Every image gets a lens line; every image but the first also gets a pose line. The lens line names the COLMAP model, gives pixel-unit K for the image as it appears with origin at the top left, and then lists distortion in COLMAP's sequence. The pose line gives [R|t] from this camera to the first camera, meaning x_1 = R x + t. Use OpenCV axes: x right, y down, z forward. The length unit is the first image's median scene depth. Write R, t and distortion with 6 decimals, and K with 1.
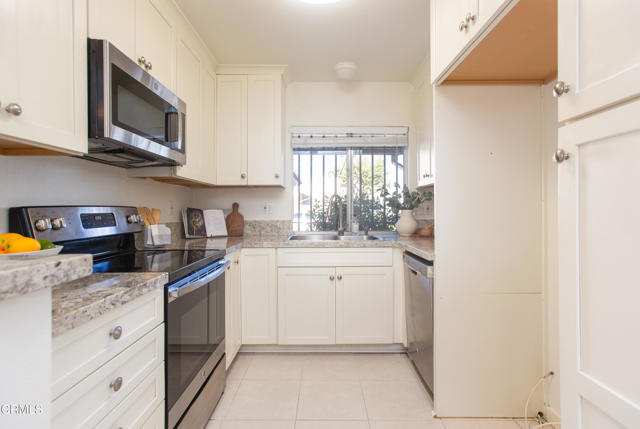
lens RADIAL K [[314.8, 0, 320.3], [0, 314.8, 213.2], [0, 0, 1]] dist [-0.022727, -0.000167]
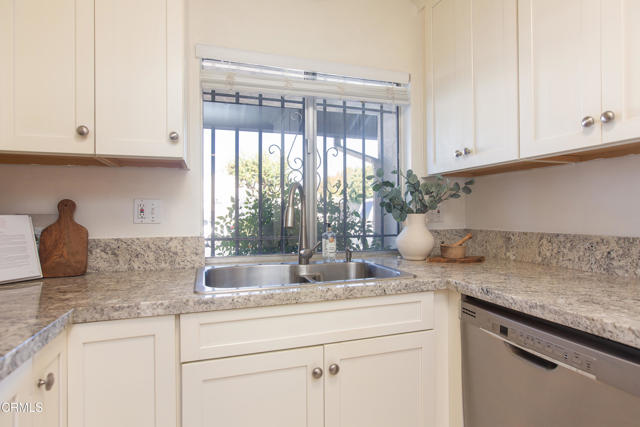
lens RADIAL K [[354.2, 0, 321.5], [0, 354.2, 210.5], [0, 0, 1]] dist [-0.002000, 0.000816]
pose [[0.952765, -0.003384, 0.303691, -0.084582], [0.009731, 0.999765, -0.019391, -0.004983], [-0.303554, 0.021431, 0.952573, 0.437009]]
